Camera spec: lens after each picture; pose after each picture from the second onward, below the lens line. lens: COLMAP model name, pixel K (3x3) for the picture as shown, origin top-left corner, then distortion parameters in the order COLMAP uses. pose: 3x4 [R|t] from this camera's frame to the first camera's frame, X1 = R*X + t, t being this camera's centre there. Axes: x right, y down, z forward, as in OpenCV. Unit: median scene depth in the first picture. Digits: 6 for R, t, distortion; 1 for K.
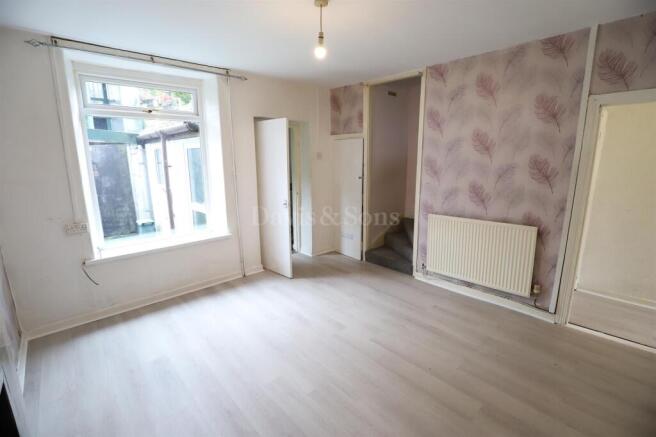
lens RADIAL K [[301.5, 0, 326.5], [0, 301.5, 216.1], [0, 0, 1]] dist [-0.030246, 0.004121]
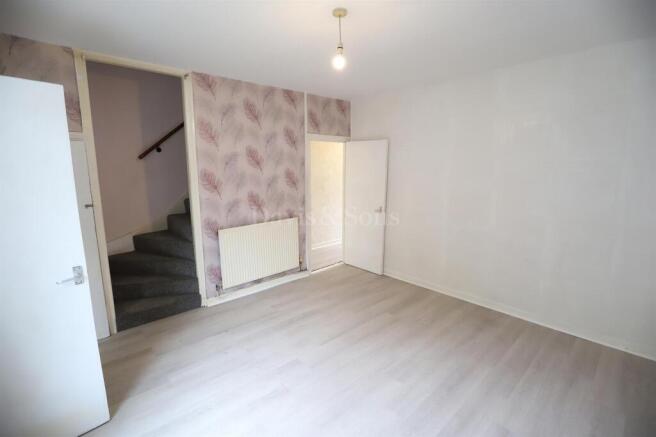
lens RADIAL K [[301.5, 0, 325.3], [0, 301.5, 218.2], [0, 0, 1]] dist [-0.030246, 0.004121]
pose [[-0.003847, -0.155212, 0.987874, -0.735104], [0.200579, 0.967685, 0.152821, -0.152015], [-0.979670, 0.198735, 0.027410, 0.794117]]
